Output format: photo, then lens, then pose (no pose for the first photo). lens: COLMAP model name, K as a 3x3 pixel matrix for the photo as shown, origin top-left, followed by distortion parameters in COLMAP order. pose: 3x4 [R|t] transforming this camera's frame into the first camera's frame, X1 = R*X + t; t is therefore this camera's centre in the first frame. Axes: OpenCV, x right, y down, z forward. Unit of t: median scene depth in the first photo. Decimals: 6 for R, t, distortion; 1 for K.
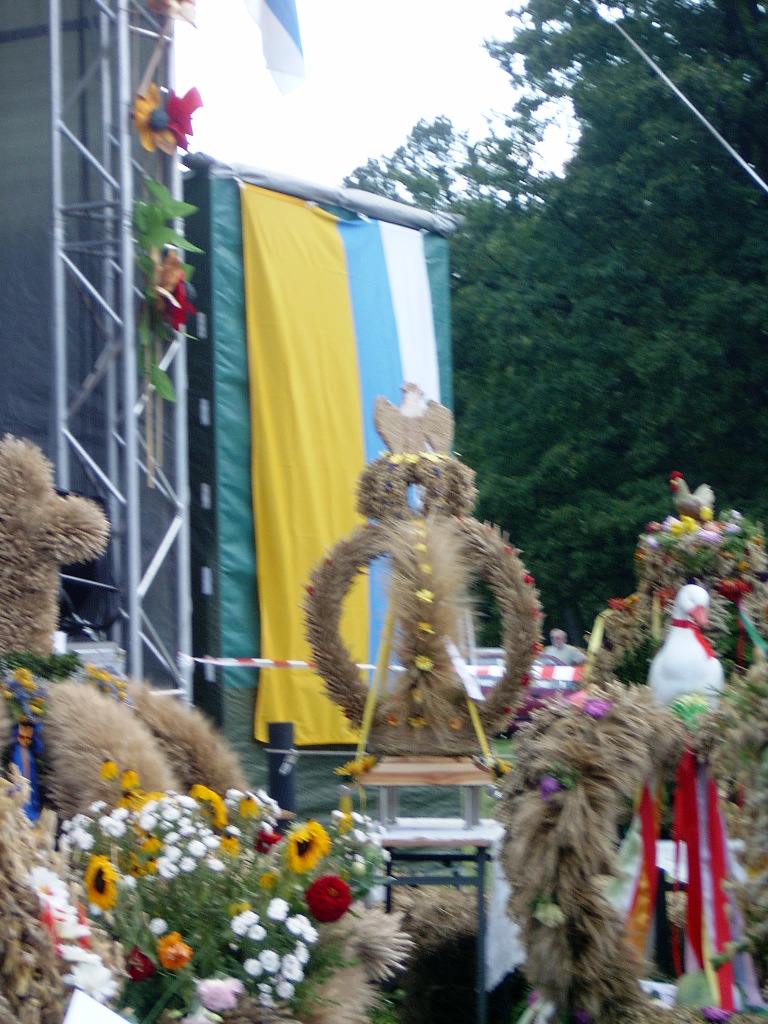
lens RADIAL K [[2840.3, 0, 386.3], [0, 2840.3, 512.9], [0, 0, 1]] dist [-0.078166, 0.000000]
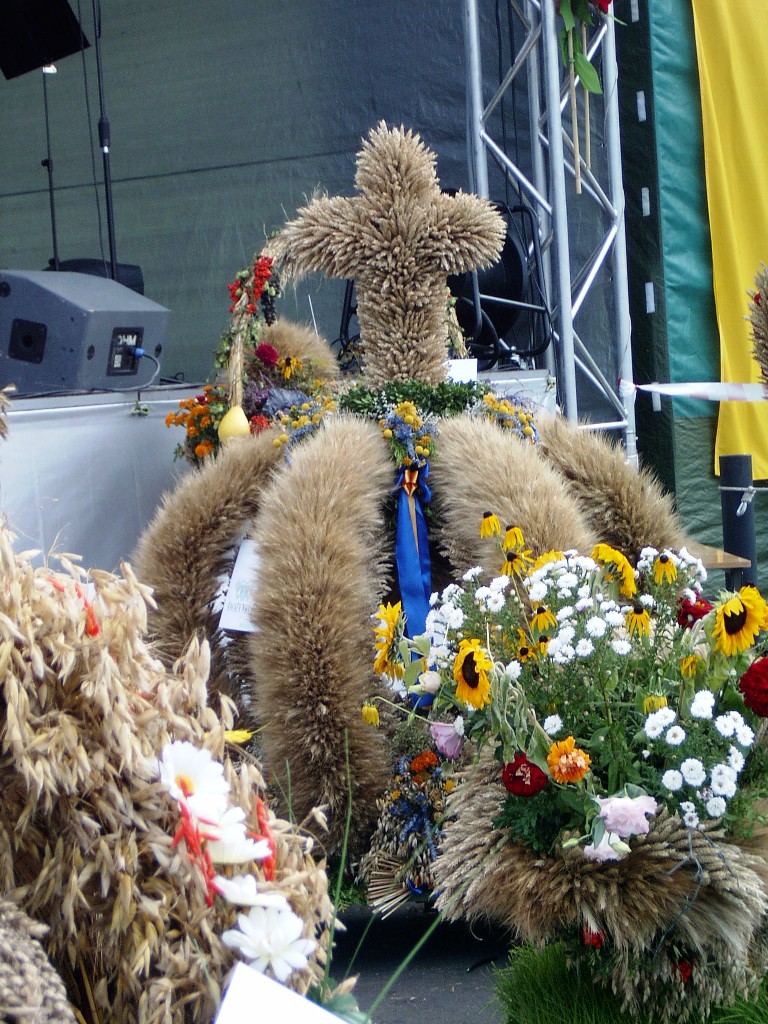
lens RADIAL K [[2840.3, 0, 382.4], [0, 2840.3, 505.4], [0, 0, 1]] dist [-0.078166, 0.000000]
pose [[0.985016, -0.023320, -0.170881, 0.006720], [0.038851, 0.995352, 0.088115, 0.011552], [0.168032, -0.093433, 0.981344, 0.180185]]
